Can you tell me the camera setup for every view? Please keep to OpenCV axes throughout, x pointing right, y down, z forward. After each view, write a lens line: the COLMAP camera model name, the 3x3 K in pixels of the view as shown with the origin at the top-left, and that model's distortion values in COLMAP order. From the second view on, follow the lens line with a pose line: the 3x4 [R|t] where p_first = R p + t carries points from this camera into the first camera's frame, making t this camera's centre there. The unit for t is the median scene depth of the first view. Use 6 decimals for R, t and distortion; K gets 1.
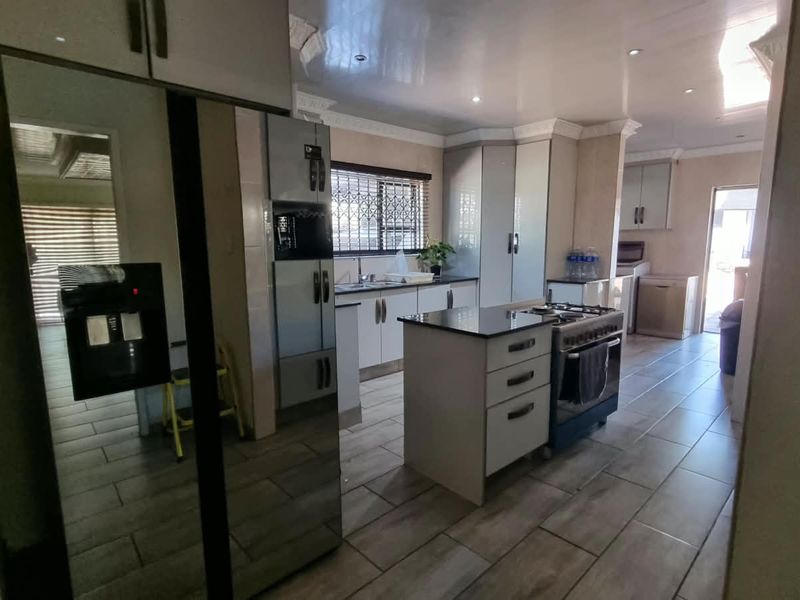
lens RADIAL K [[435.7, 0, 402.4], [0, 435.7, 300.9], [0, 0, 1]] dist [-0.003454, -0.000889]
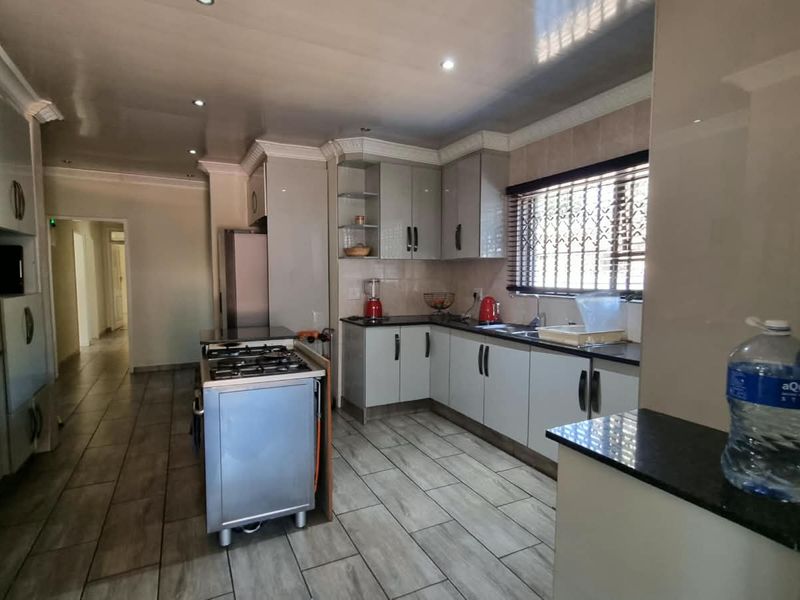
lens RADIAL K [[435.7, 0, 402.0], [0, 435.7, 303.9], [0, 0, 1]] dist [-0.003454, -0.000889]
pose [[-0.271889, 0.071159, -0.959694, 0.734579], [-0.141434, 0.983478, 0.112991, -0.143683], [0.951879, 0.166455, -0.257332, 1.001632]]
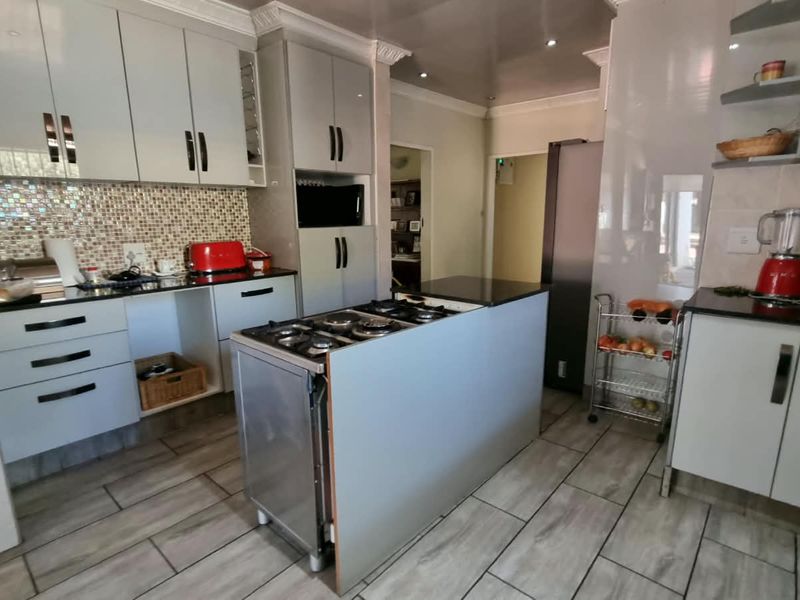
lens RADIAL K [[435.7, 0, 399.8], [0, 435.7, 304.1], [0, 0, 1]] dist [-0.003454, -0.000889]
pose [[-0.994863, 0.042483, -0.091887, 0.238631], [0.007917, 0.937552, 0.347754, -0.143180], [0.100922, 0.345240, -0.933072, 1.071139]]
